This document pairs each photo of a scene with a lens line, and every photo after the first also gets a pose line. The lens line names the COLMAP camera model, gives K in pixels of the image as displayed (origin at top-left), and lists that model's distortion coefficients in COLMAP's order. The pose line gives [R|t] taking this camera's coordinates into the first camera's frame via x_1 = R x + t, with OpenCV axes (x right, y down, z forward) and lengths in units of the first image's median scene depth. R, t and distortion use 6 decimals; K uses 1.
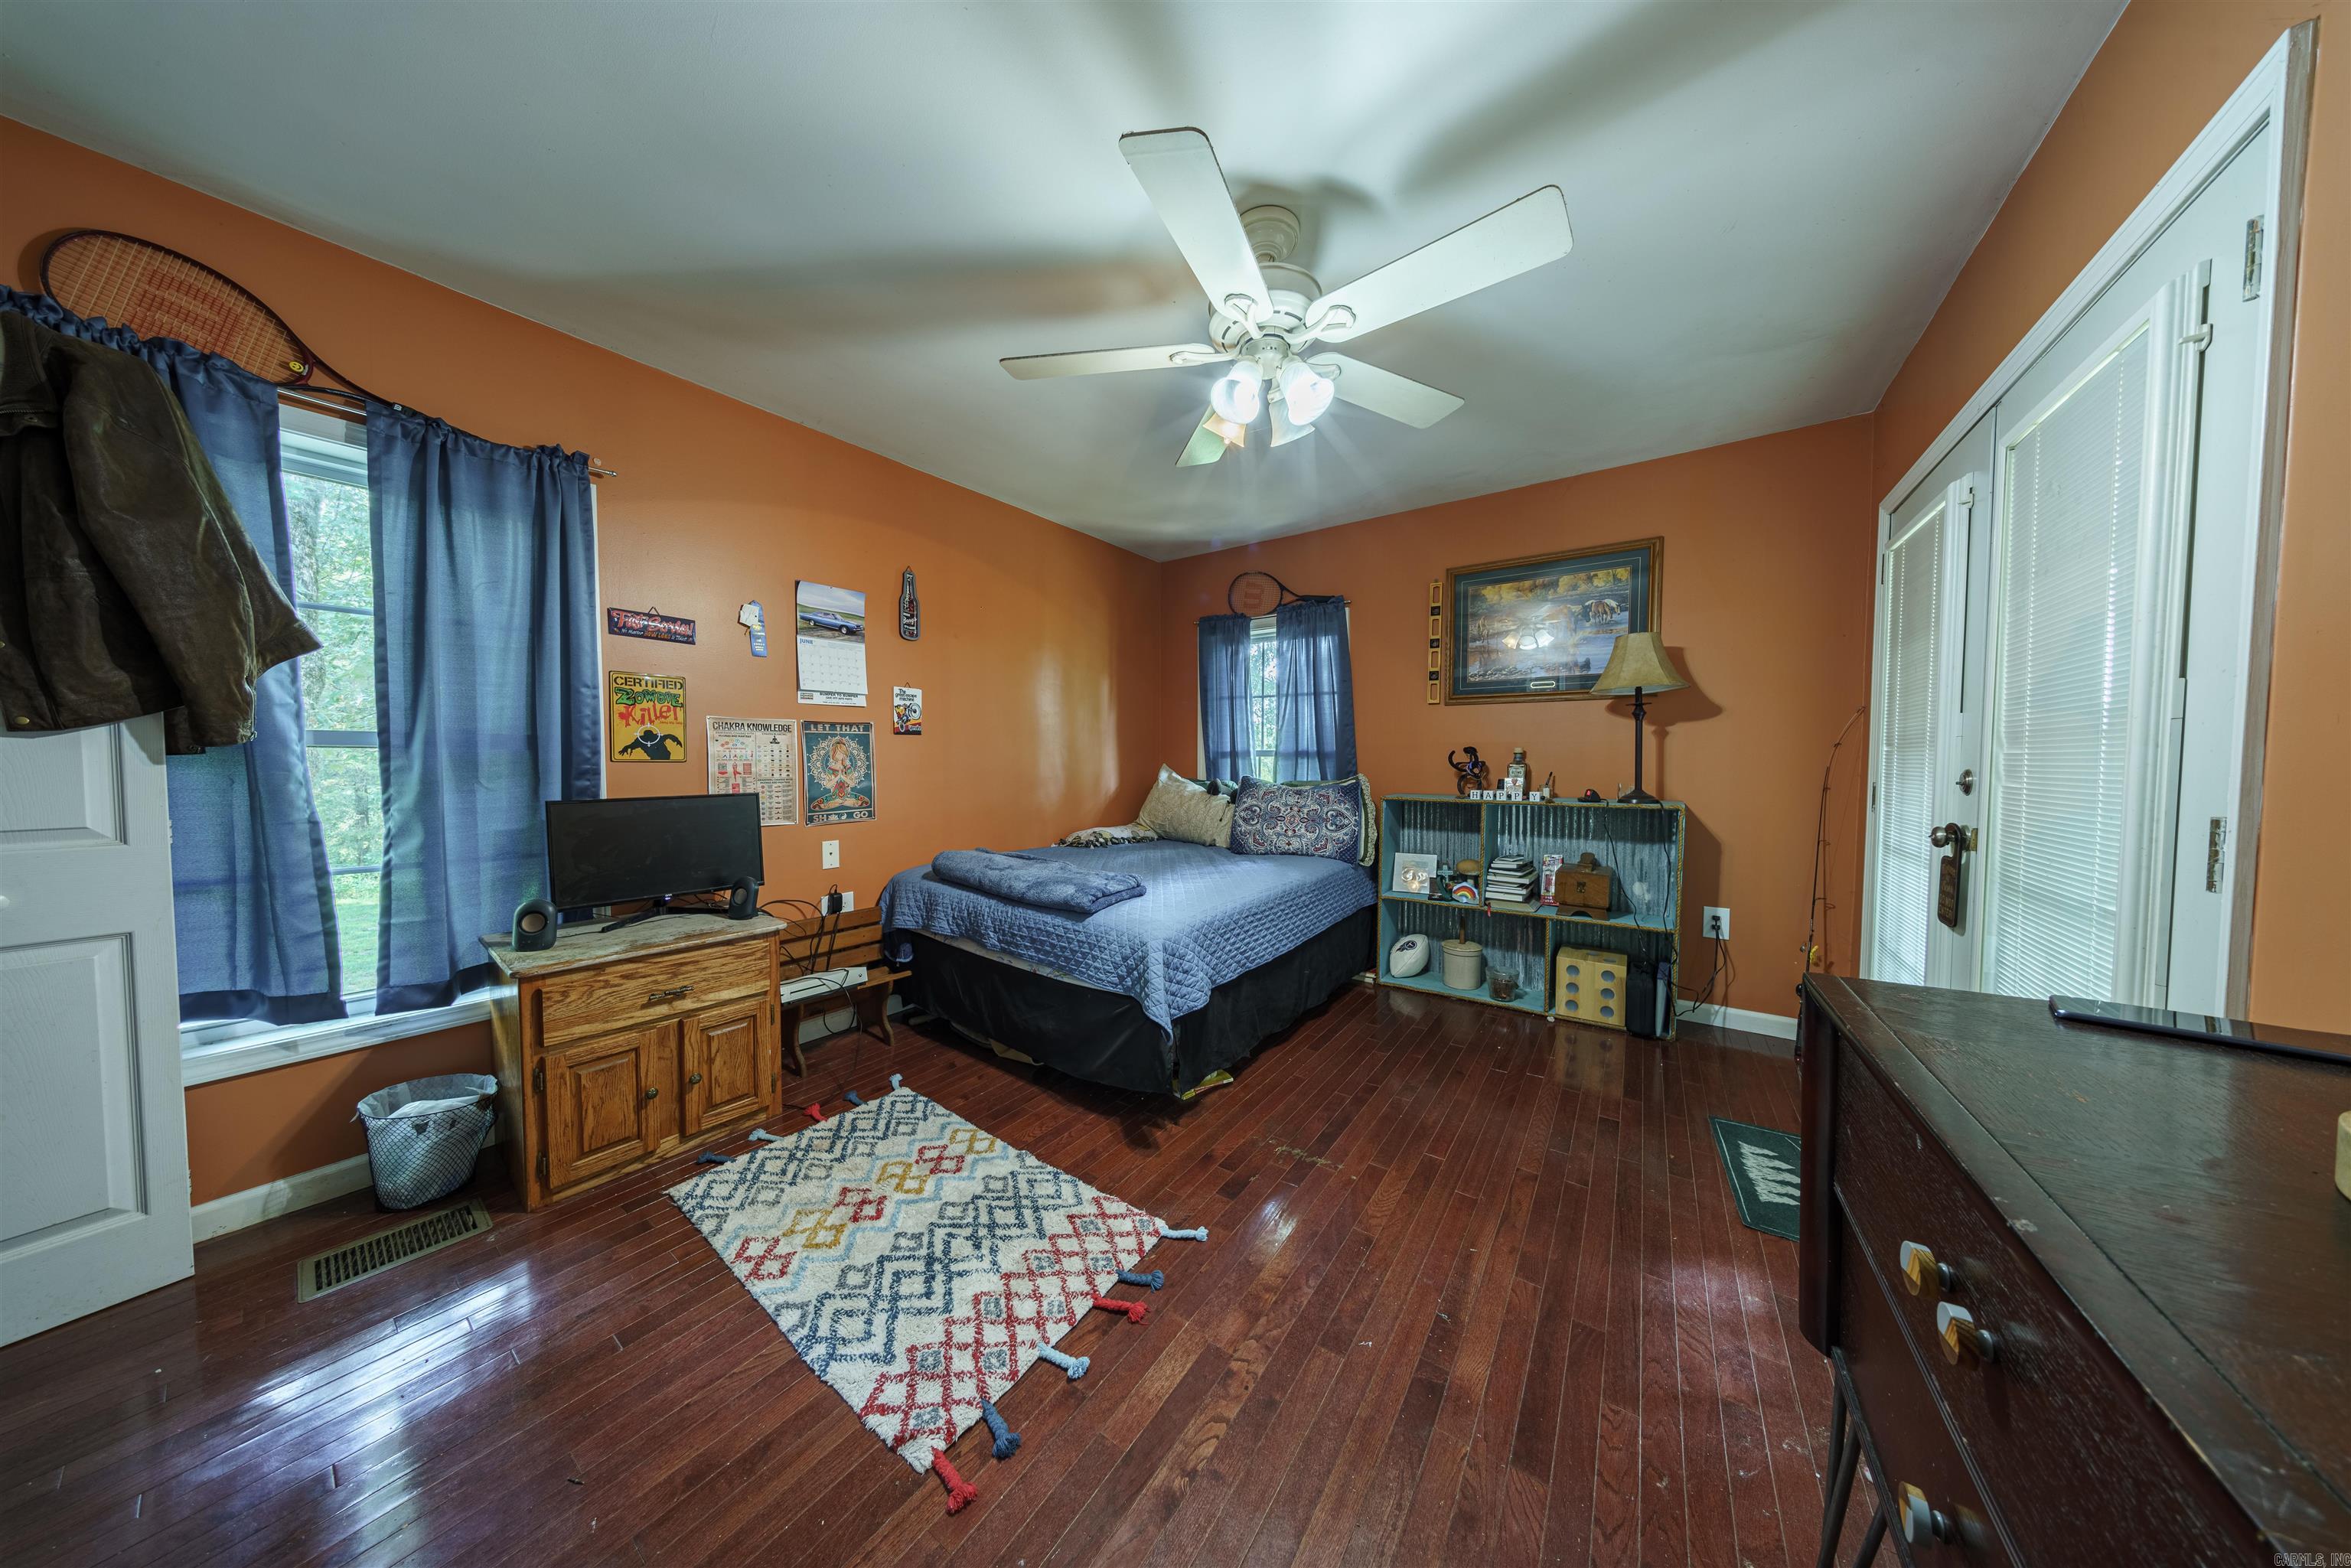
lens RADIAL K [[666.4, 0, 1164.6], [0, 666.4, 784.3], [0, 0, 1]] dist [-0.001277, 0.000012]
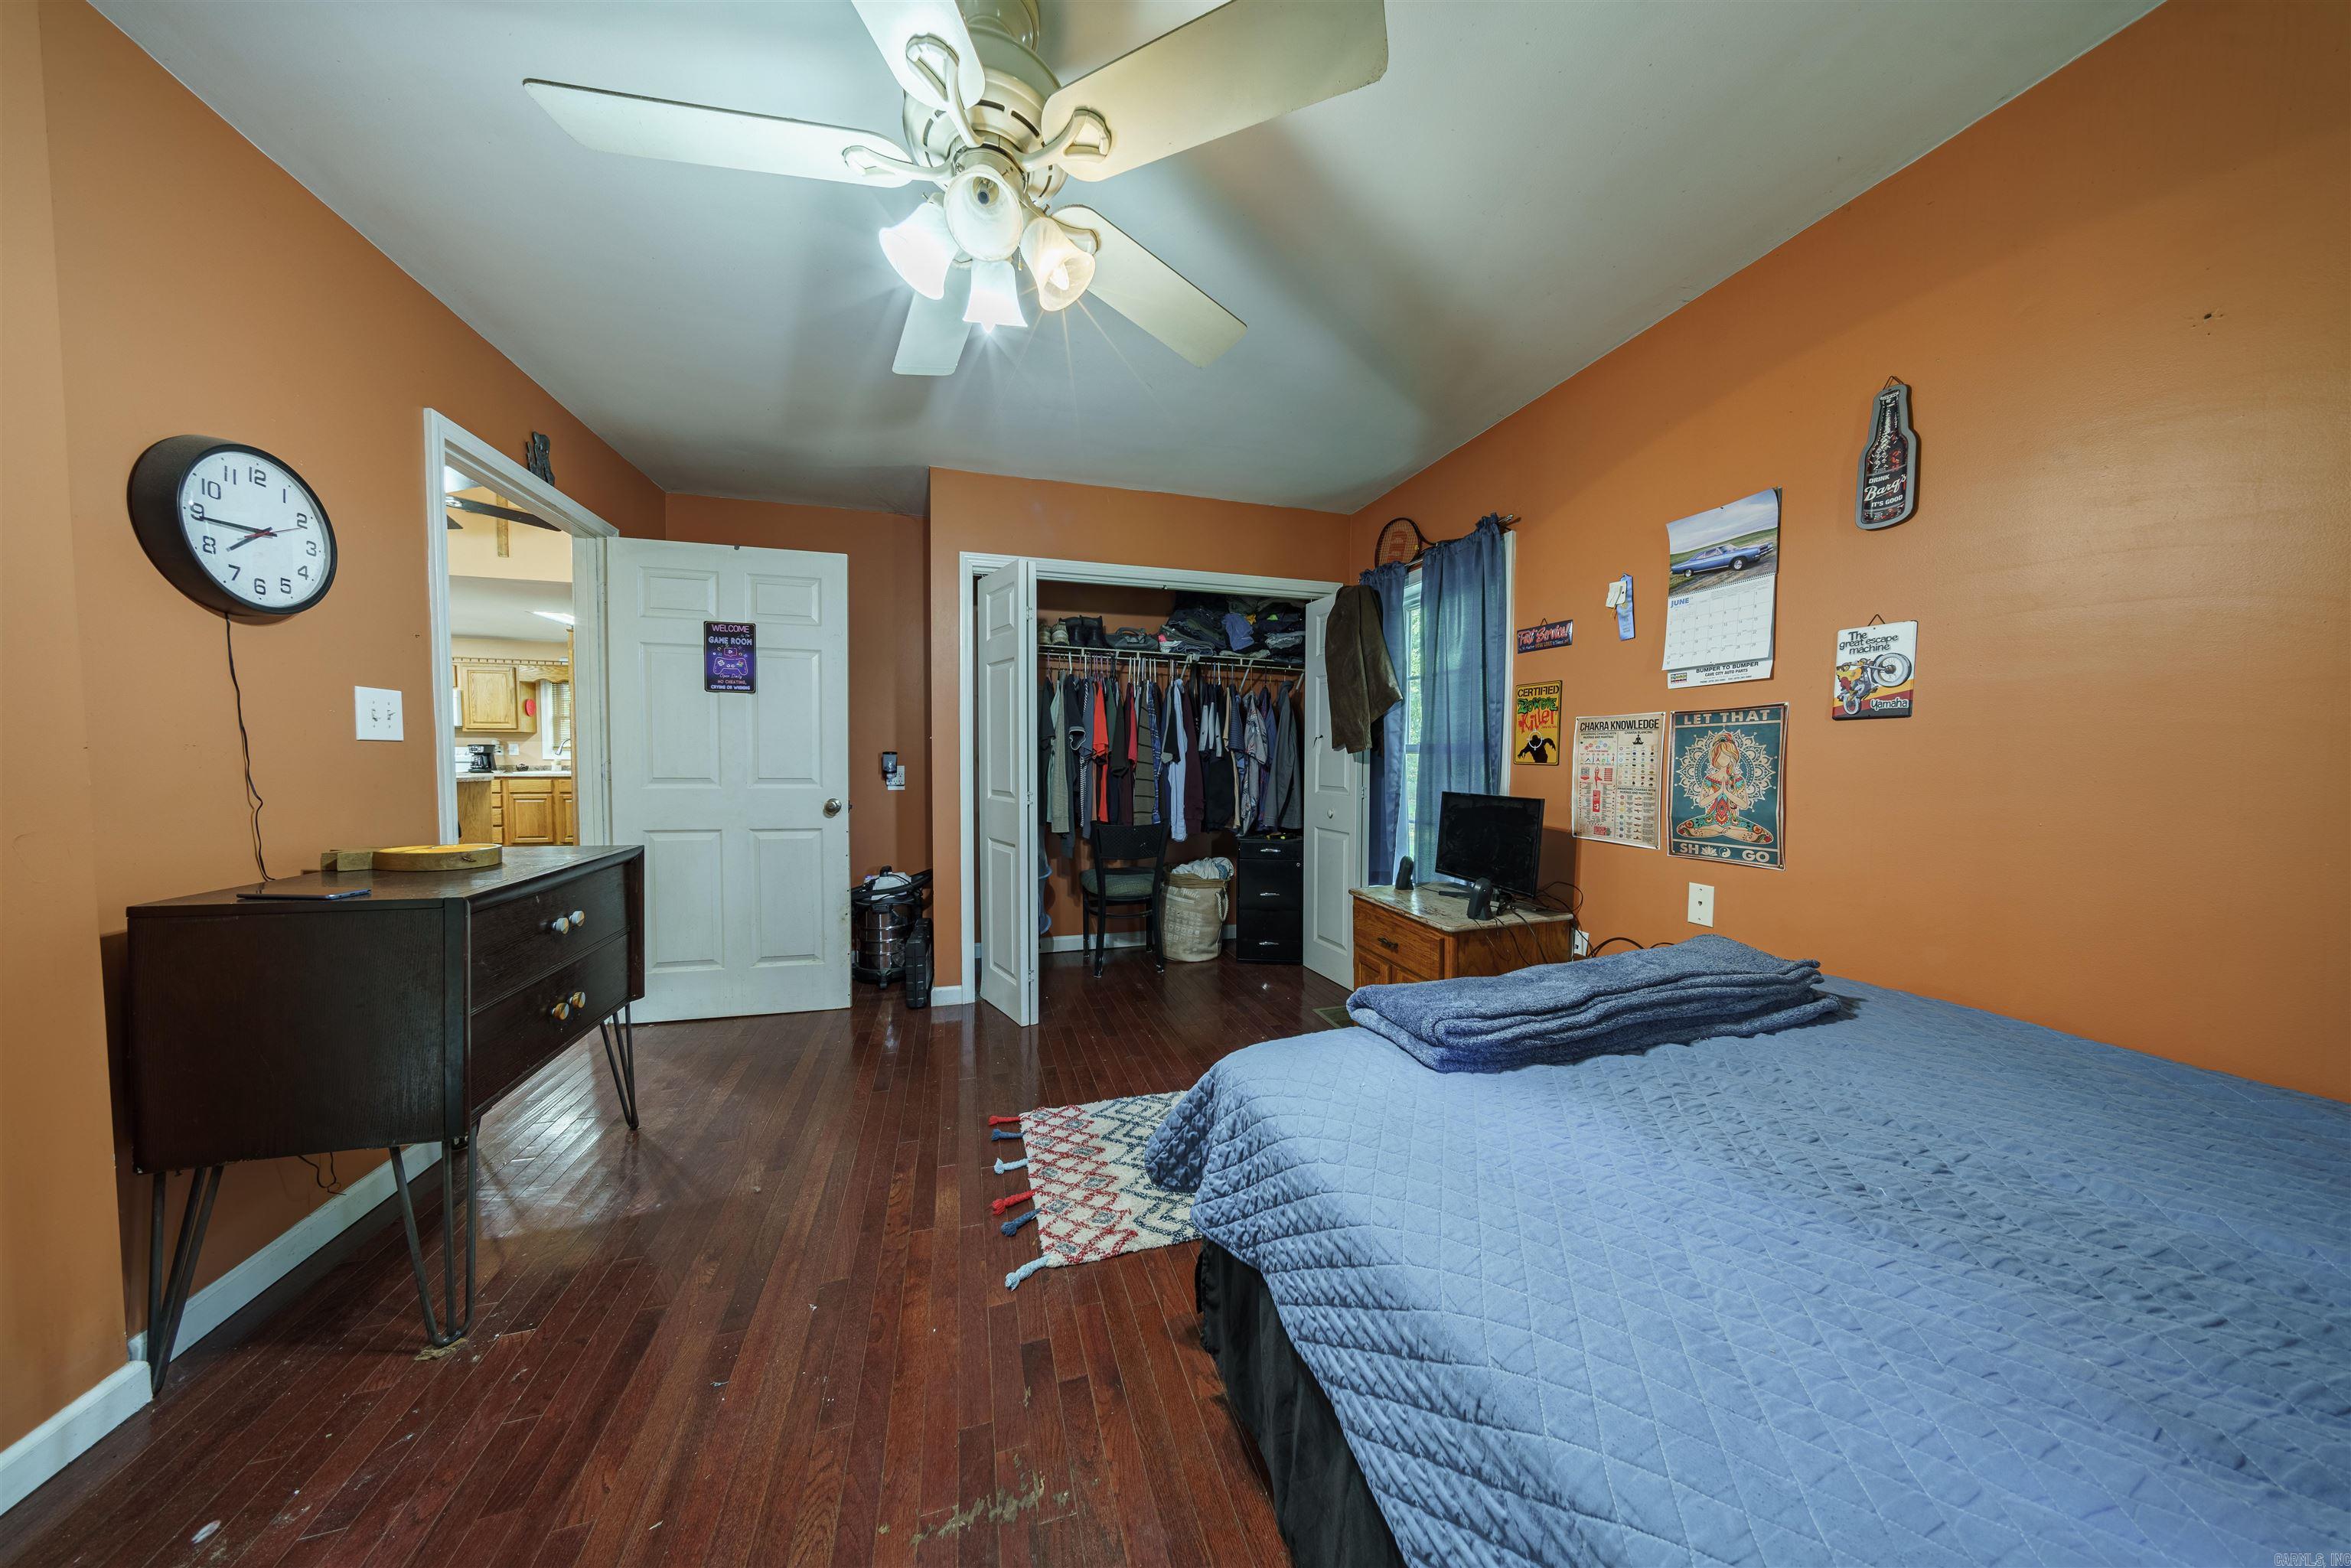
lens RADIAL K [[676.9, 0, 1172.8], [0, 676.9, 783.8], [0, 0, 1]] dist [-0.000278, 0.000073]
pose [[-0.593147, 0.030204, -0.804527, 0.425527], [-0.038086, 0.997125, 0.065513, -0.048495], [0.804193, 0.069500, -0.590291, 1.094716]]
